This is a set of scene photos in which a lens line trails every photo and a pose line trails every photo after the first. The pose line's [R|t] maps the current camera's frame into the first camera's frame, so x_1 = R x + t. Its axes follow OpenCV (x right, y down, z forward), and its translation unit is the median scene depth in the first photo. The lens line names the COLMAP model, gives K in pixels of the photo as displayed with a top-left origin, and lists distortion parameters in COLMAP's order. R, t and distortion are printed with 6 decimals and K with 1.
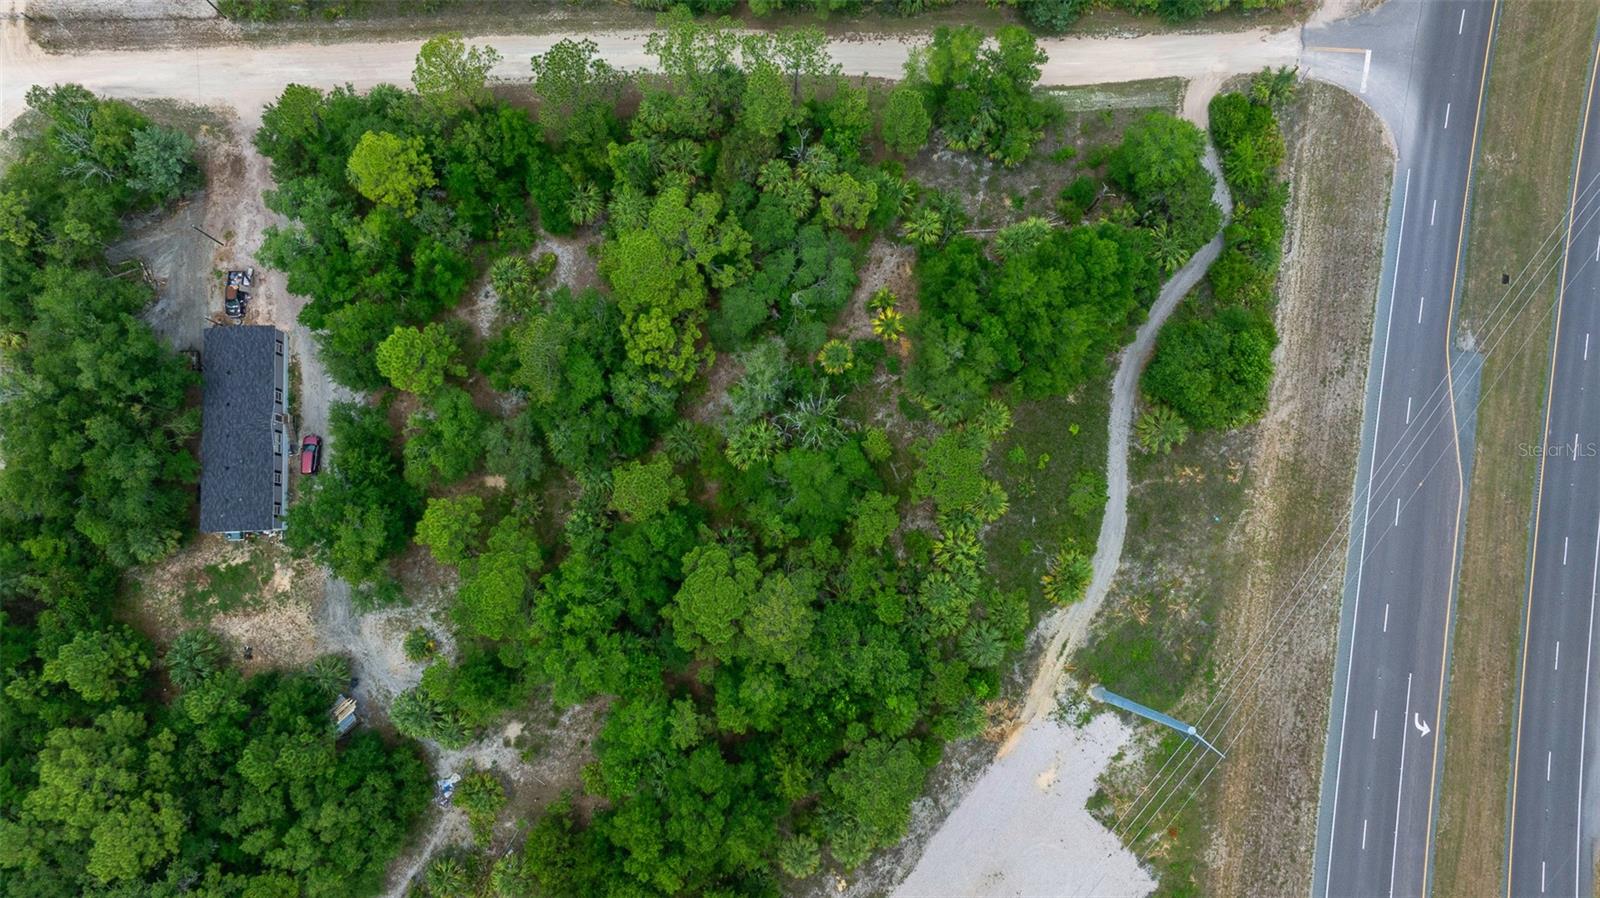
lens RADIAL K [[1127.0, 0, 806.8], [0, 1127.0, 444.7], [0, 0, 1]] dist [-0.039878, 0.052574]
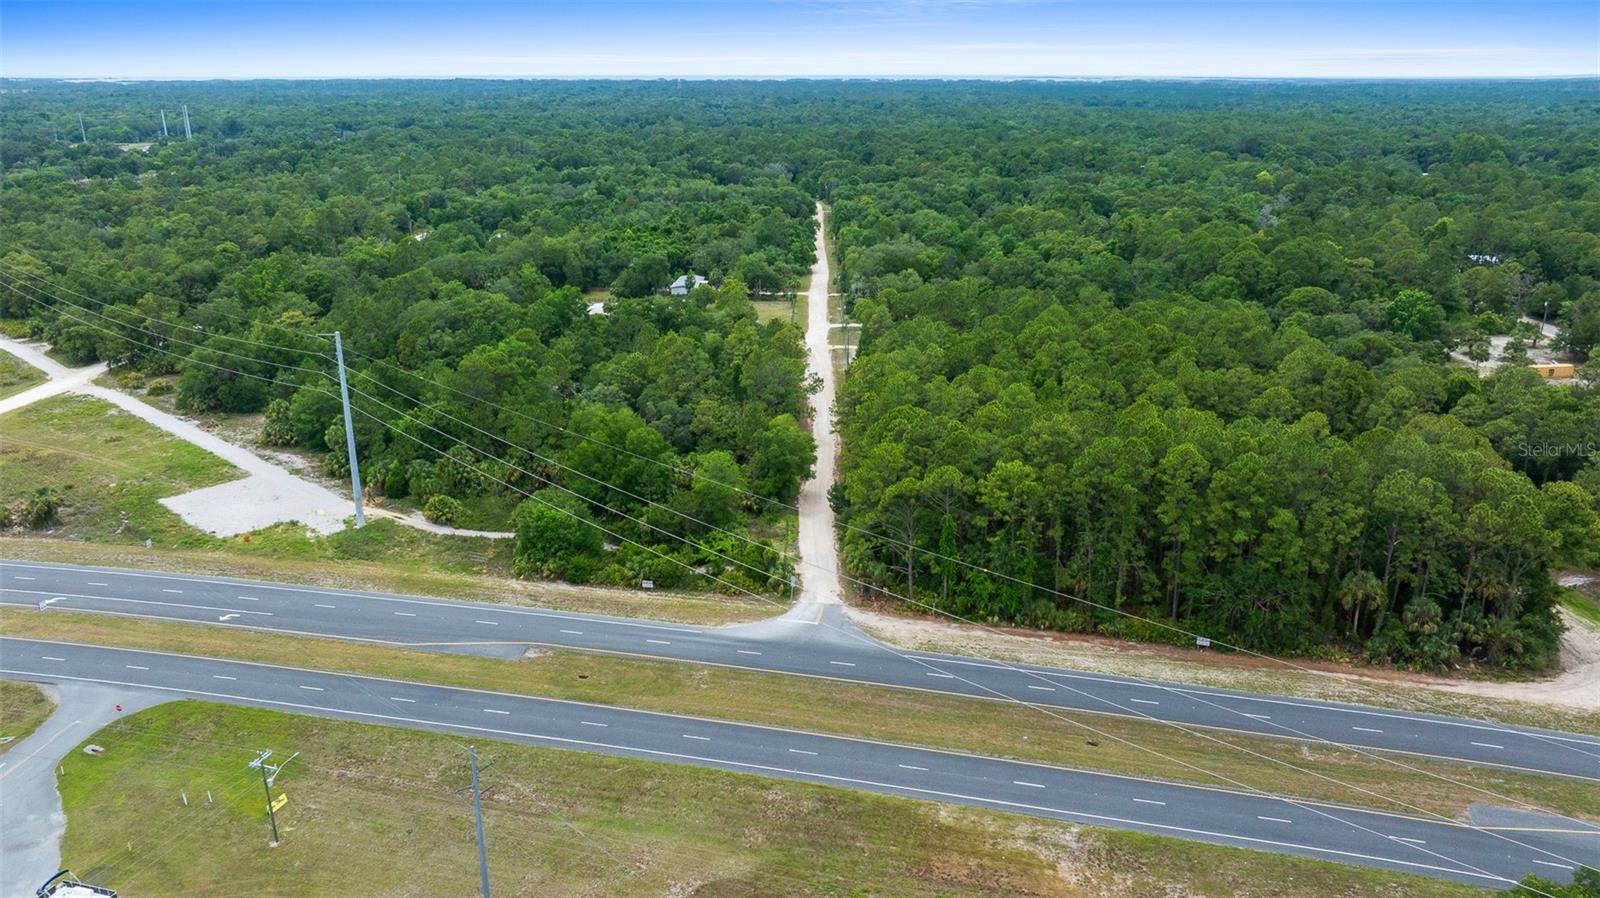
lens RADIAL K [[1110.6, 0, 811.5], [0, 1110.6, 451.7], [0, 0, 1]] dist [-0.057197, 0.077017]
pose [[-0.019432, 0.326179, -0.945108, 1.588023], [-0.991673, 0.114074, 0.059759, -0.462686], [0.127304, 0.938400, 0.321246, 0.516479]]
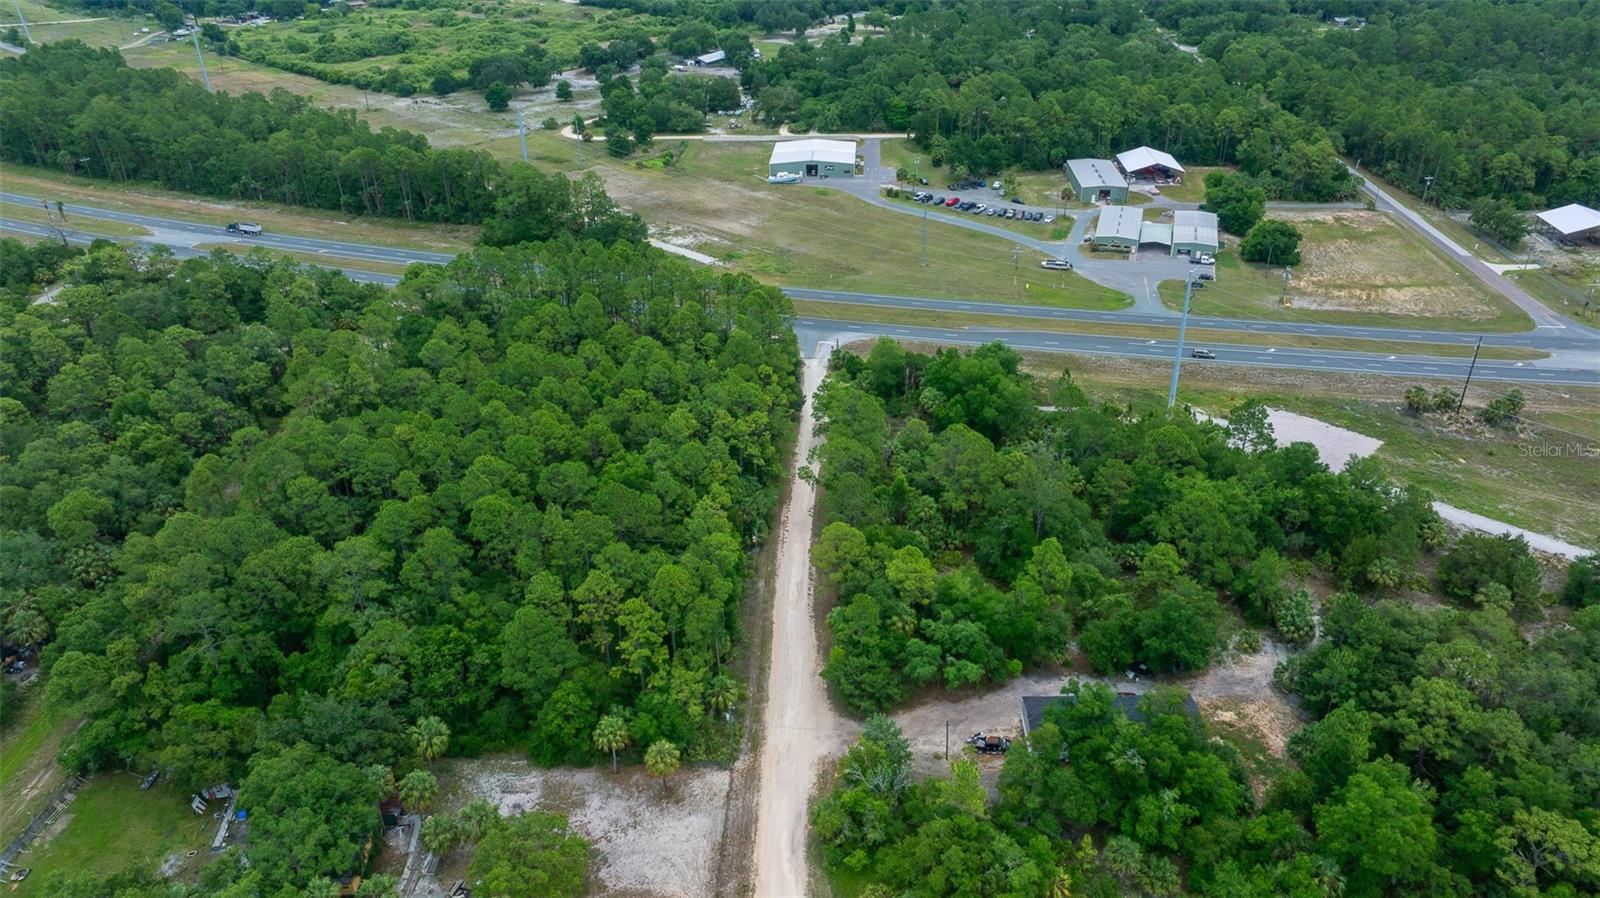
lens RADIAL K [[1111.3, 0, 800.0], [0, 1111.3, 449.0], [0, 0, 1]] dist [-0.003197, -0.003888]
pose [[0.062232, -0.486187, 0.871636, -1.427888], [0.992690, 0.120638, -0.003585, -0.378026], [-0.103409, 0.865487, 0.490141, 0.199172]]
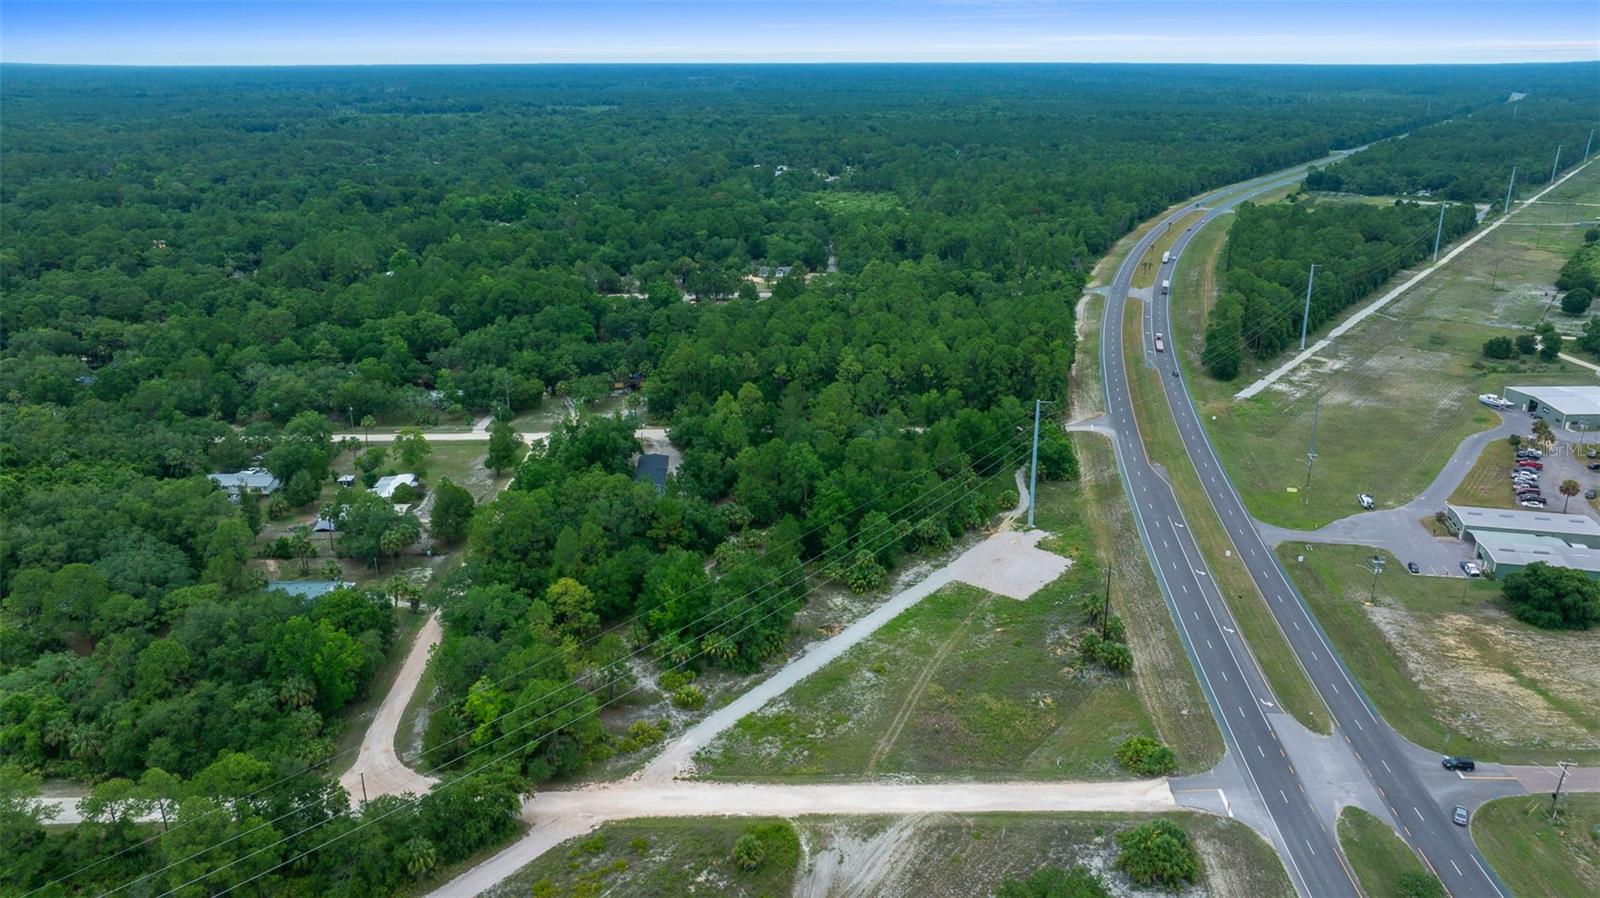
lens RADIAL K [[1111.3, 0, 800.0], [0, 1111.3, 449.0], [0, 0, 1]] dist [-0.003197, -0.003888]
pose [[0.999914, -0.002472, 0.012870, -0.220546], [0.012622, 0.446002, -0.894943, 2.098857], [-0.003528, 0.895028, 0.445995, -0.104252]]
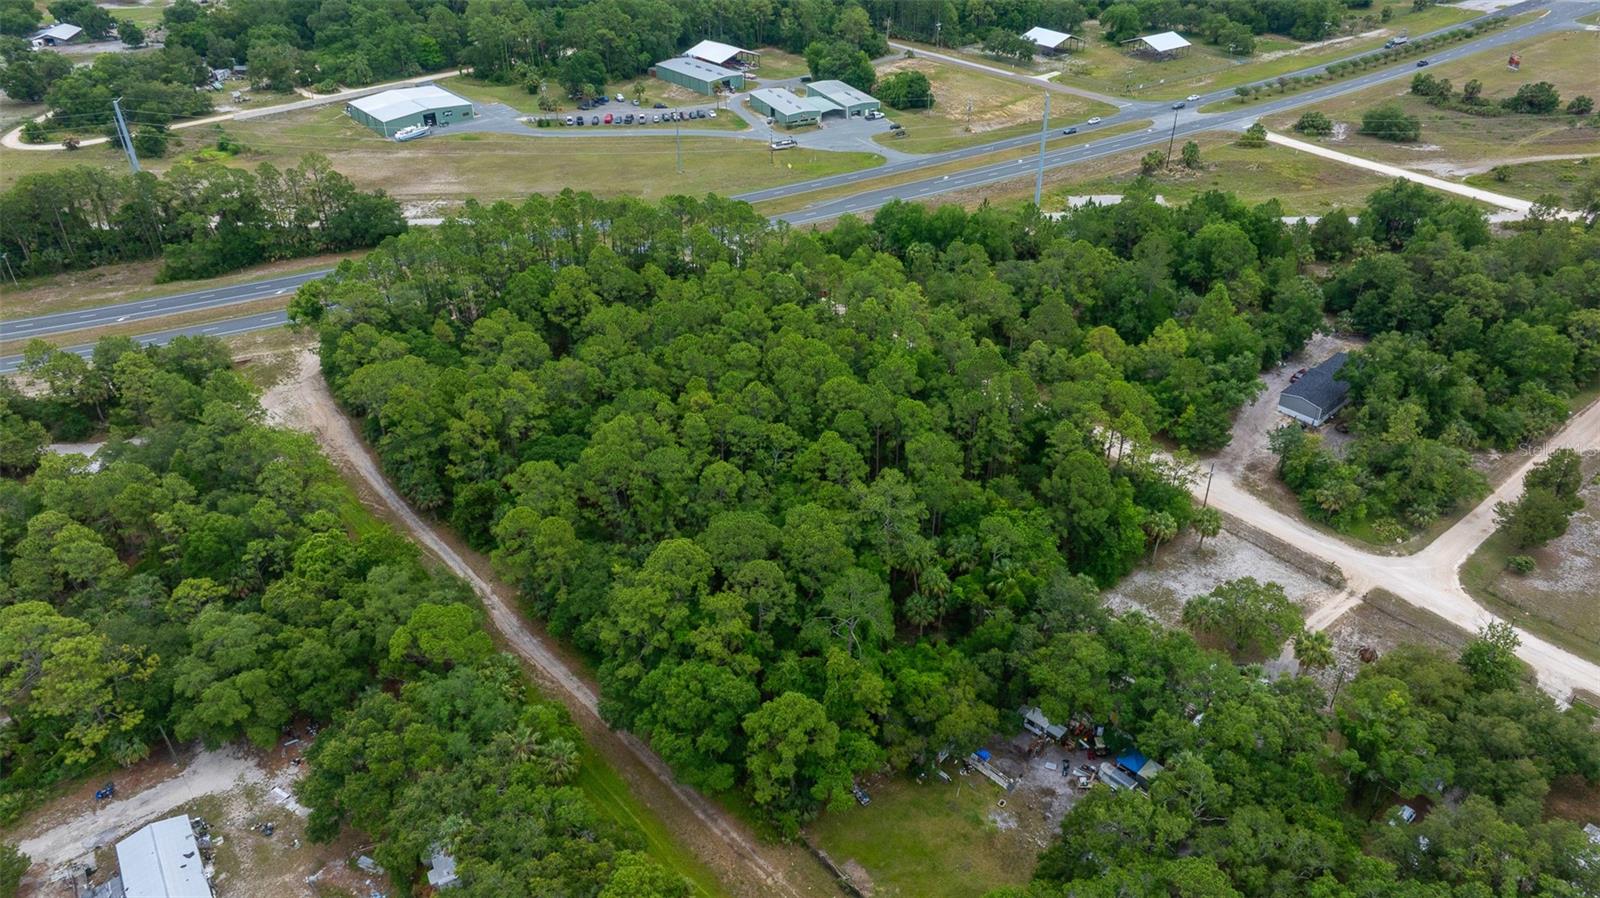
lens RADIAL K [[1127.0, 0, 806.8], [0, 1127.0, 444.7], [0, 0, 1]] dist [-0.039878, 0.052574]
pose [[-0.640734, -0.403663, 0.653082, -1.137590], [0.763143, -0.241671, 0.599339, -1.636589], [-0.084100, 0.882412, 0.462900, 0.376223]]
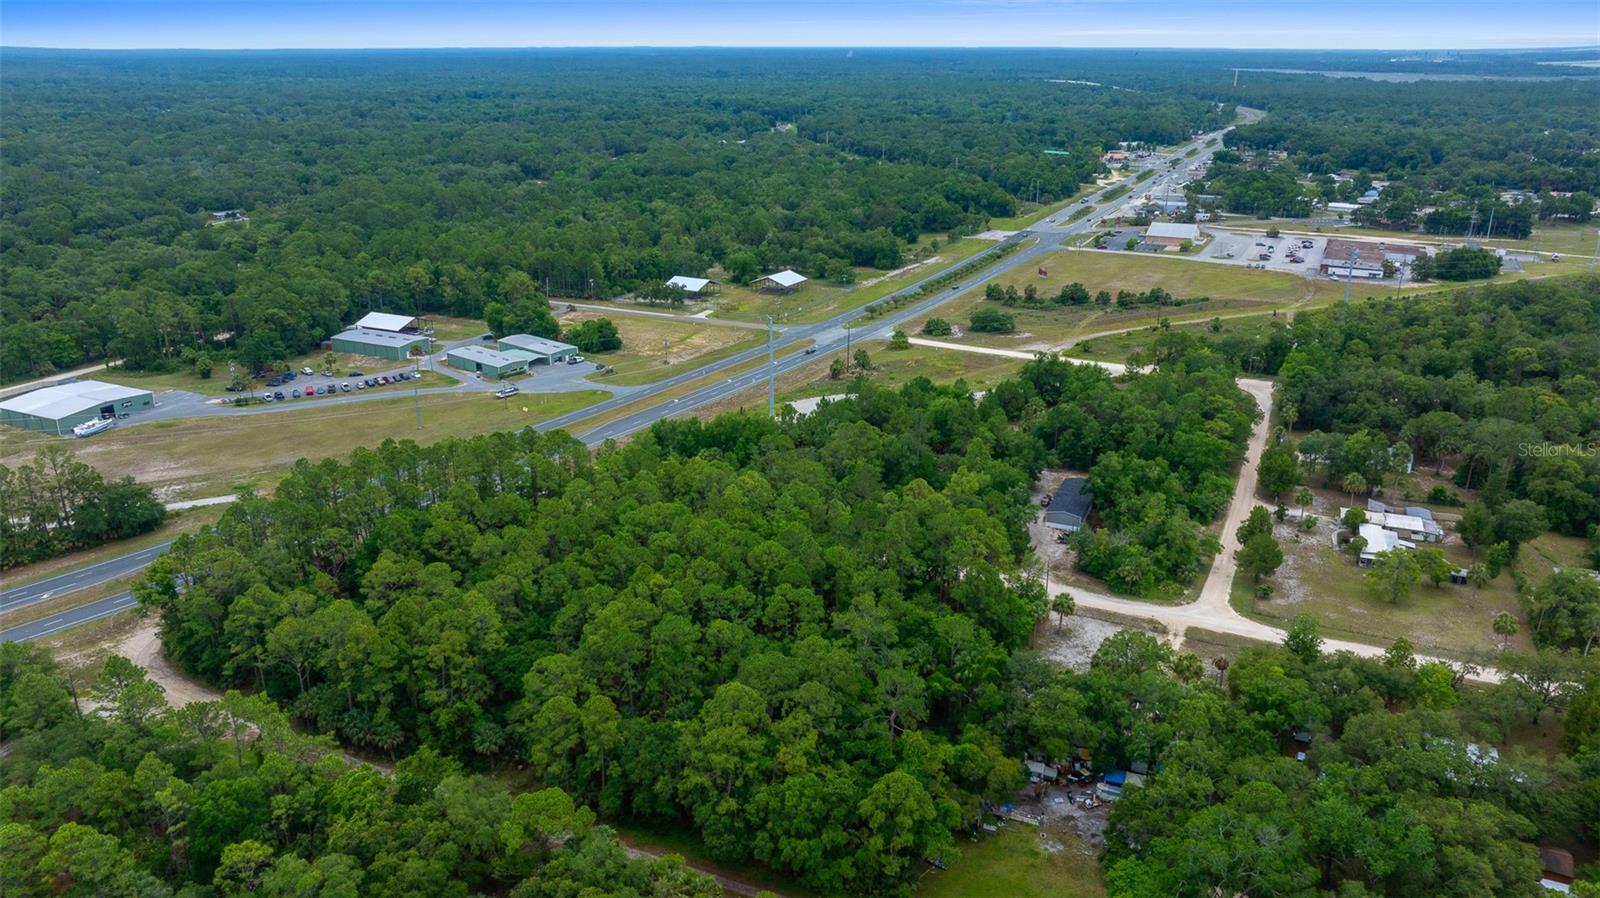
lens RADIAL K [[1133.5, 0, 805.1], [0, 1133.5, 452.4], [0, 0, 1]] dist [-0.014758, 0.001058]
pose [[-0.900311, -0.143322, 0.410973, -0.921834], [0.432578, -0.190229, 0.881300, -2.118909], [-0.048131, 0.971222, 0.233263, 0.437514]]
